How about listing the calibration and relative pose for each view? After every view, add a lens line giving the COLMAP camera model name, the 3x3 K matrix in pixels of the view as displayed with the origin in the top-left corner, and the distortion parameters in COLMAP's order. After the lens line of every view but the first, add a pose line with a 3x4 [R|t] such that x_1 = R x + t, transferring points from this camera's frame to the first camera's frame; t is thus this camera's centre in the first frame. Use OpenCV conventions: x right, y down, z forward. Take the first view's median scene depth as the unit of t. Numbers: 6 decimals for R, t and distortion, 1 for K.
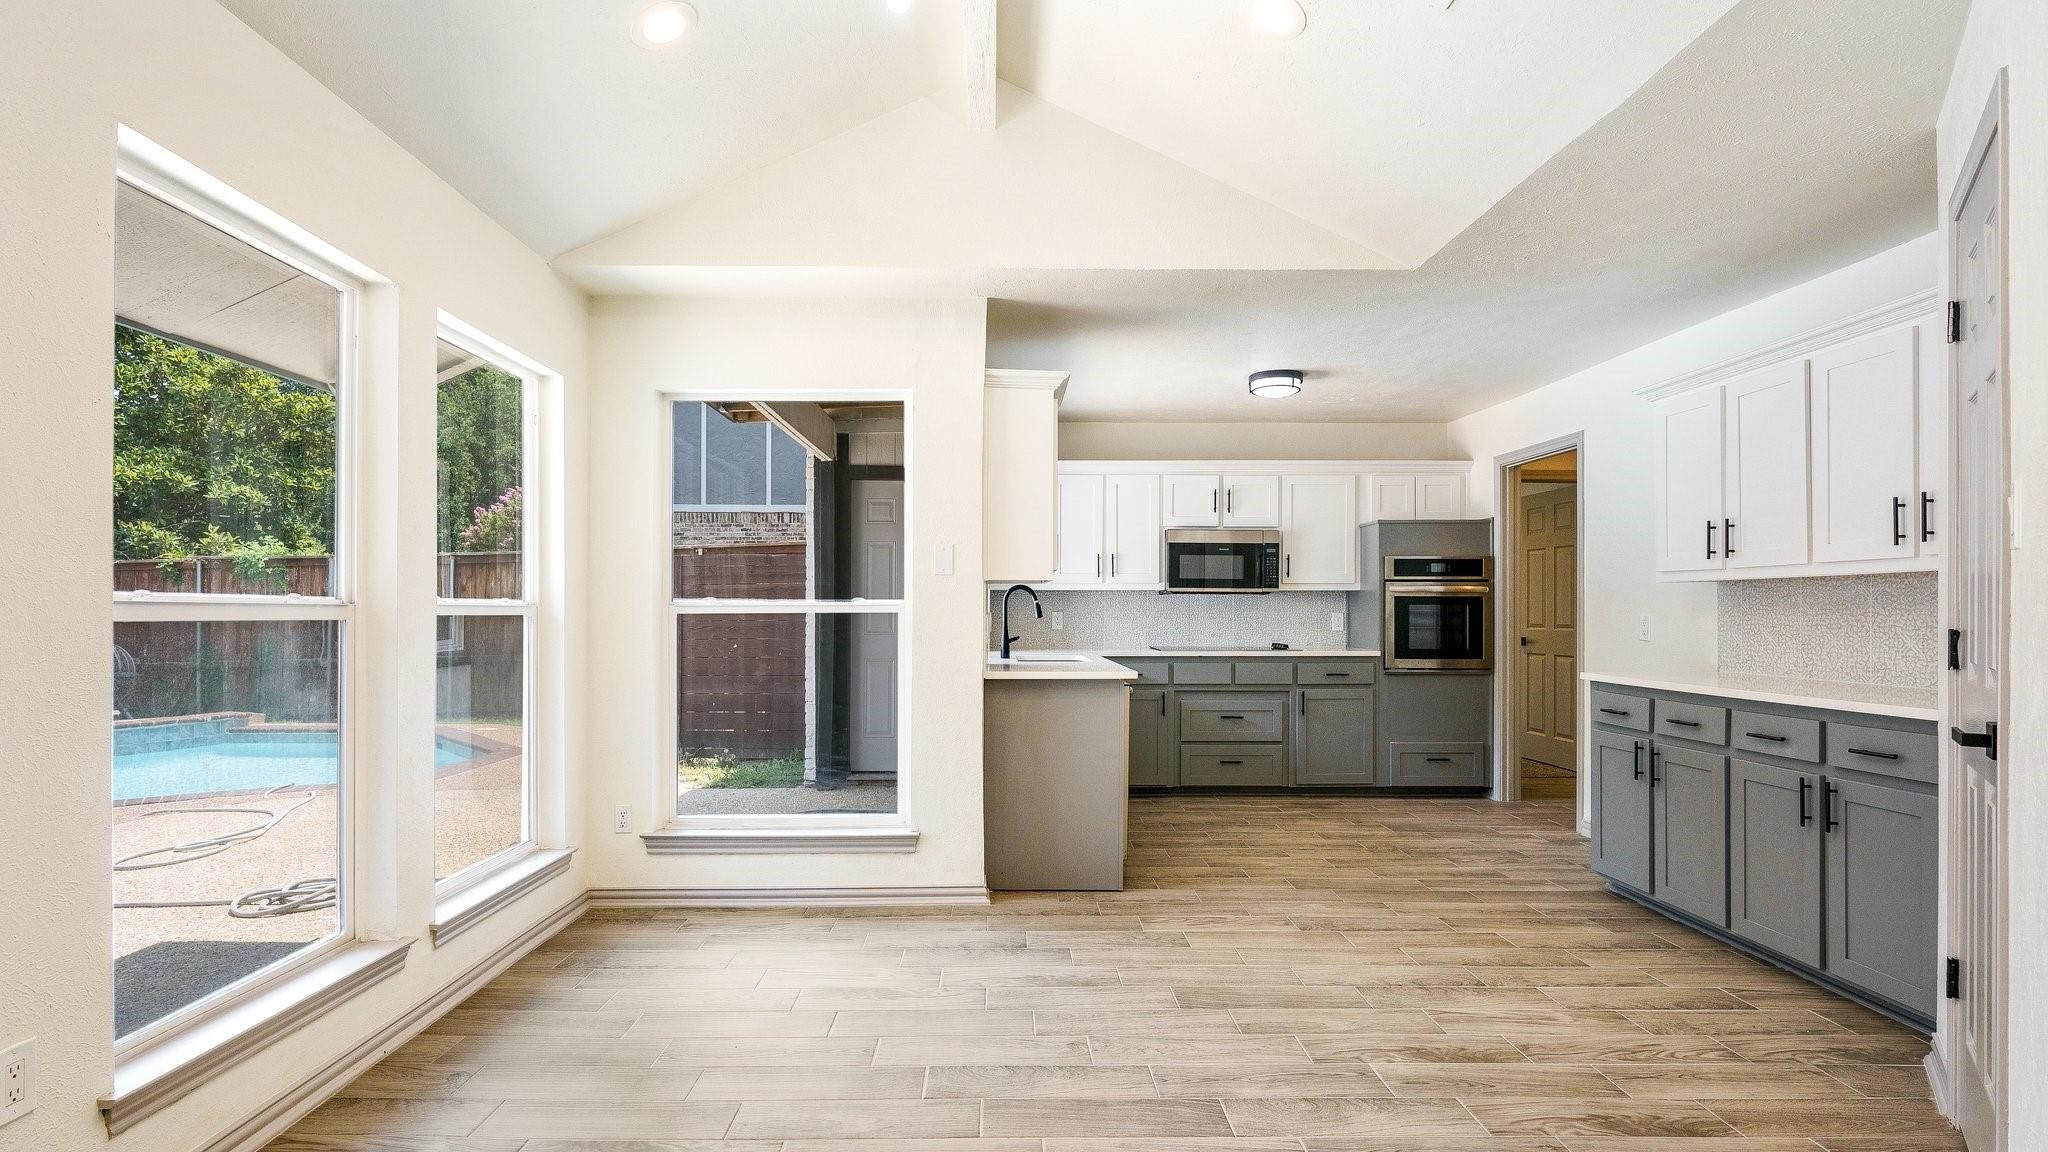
lens RADIAL K [[1028.2, 0, 1029.2], [0, 1028.2, 603.9], [0, 0, 1]] dist [-0.000382, -0.000480]
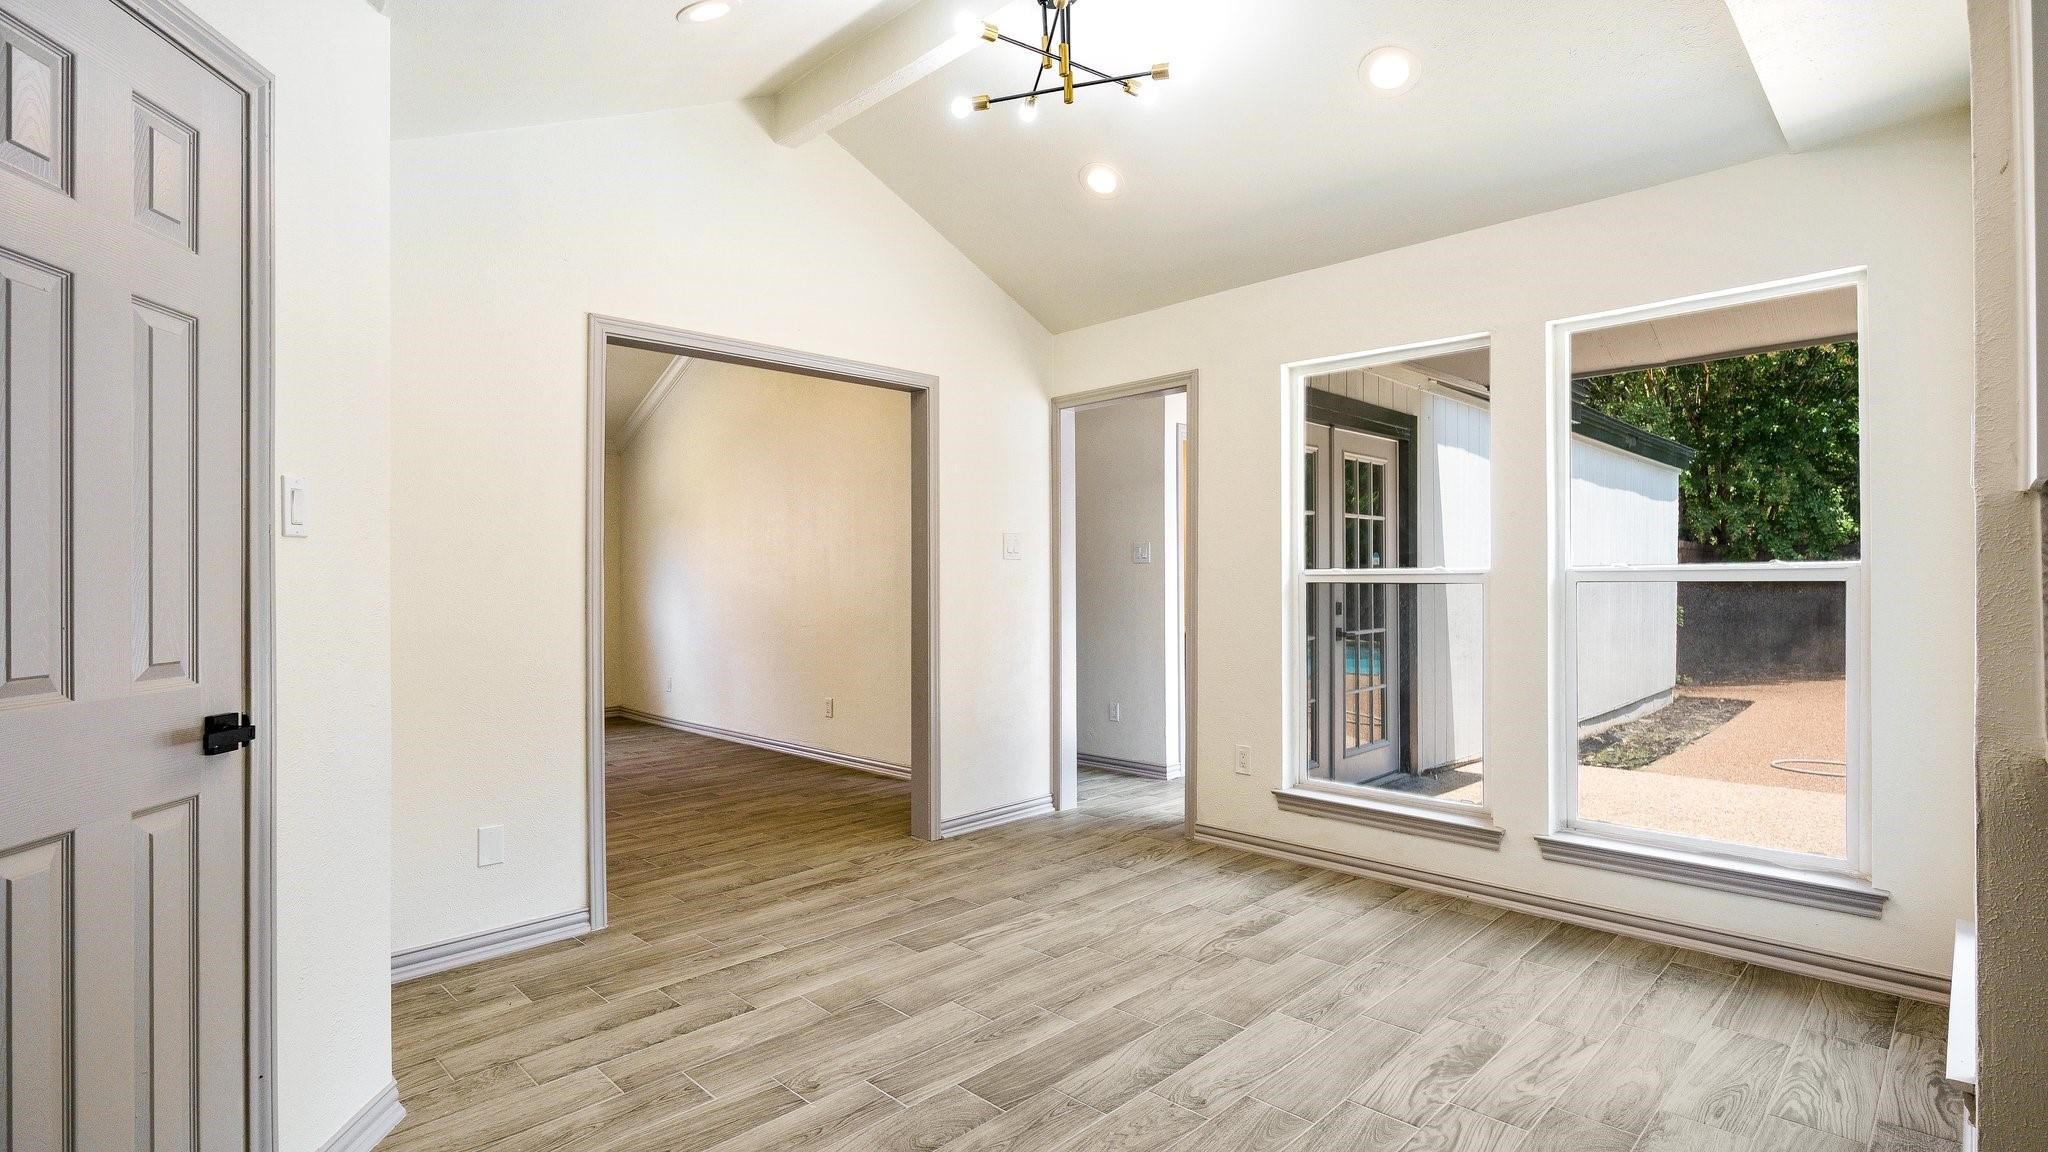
lens RADIAL K [[954.5, 0, 1007.1], [0, 954.5, 573.0], [0, 0, 1]] dist [-0.008519, -0.000218]
pose [[-0.734743, -0.003973, -0.678334, 0.636025], [0.003887, 0.999942, -0.010067, 0.004095], [0.678335, -0.010034, -0.734685, 1.355792]]
